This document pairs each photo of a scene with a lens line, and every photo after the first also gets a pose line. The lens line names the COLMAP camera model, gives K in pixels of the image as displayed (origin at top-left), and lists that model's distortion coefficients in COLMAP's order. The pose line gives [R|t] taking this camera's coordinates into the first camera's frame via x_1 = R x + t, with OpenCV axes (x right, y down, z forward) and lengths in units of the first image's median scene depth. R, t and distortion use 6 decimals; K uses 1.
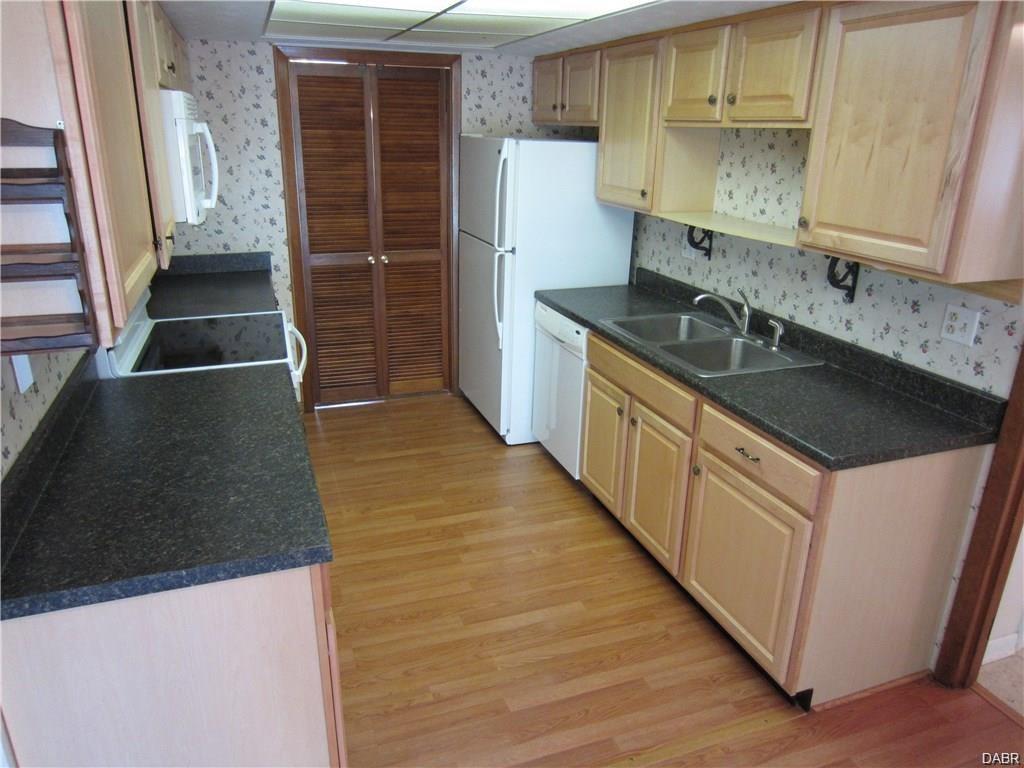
lens RADIAL K [[725.5, 0, 523.2], [0, 725.5, 377.6], [0, 0, 1]] dist [-0.040978, 0.027208]
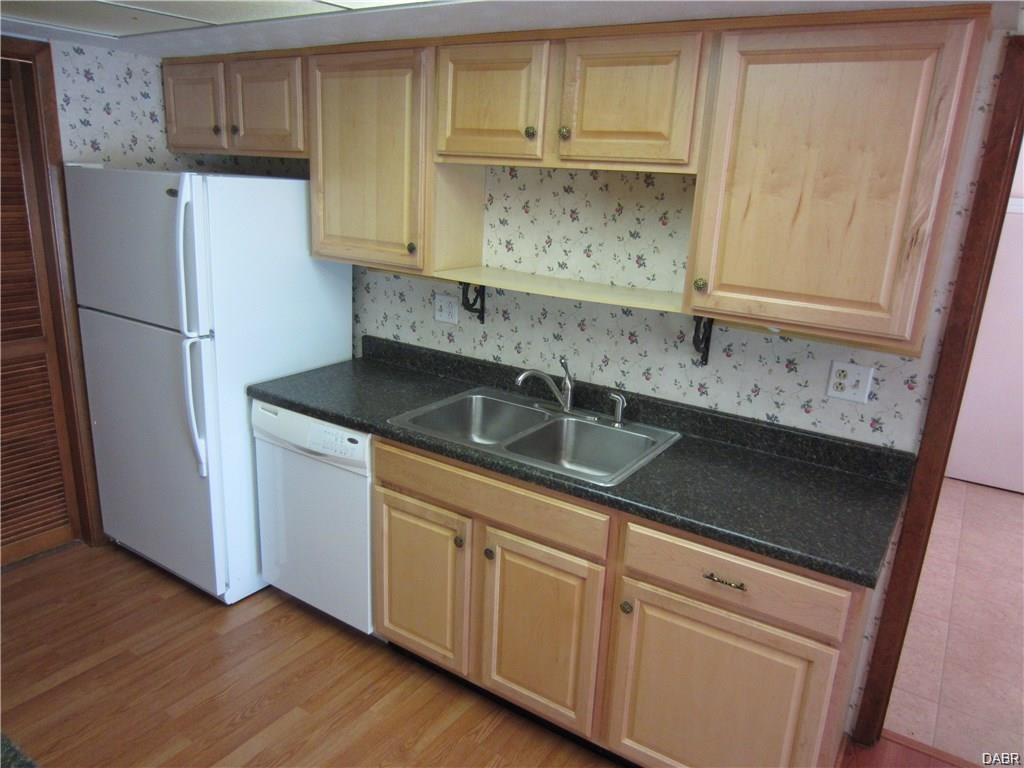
lens RADIAL K [[725.5, 0, 516.4], [0, 725.5, 380.9], [0, 0, 1]] dist [-0.040978, 0.027208]
pose [[0.807192, -0.143998, 0.572456, -0.220678], [0.161602, 0.986647, 0.020318, -0.122206], [-0.567738, 0.076110, 0.819684, 0.342047]]
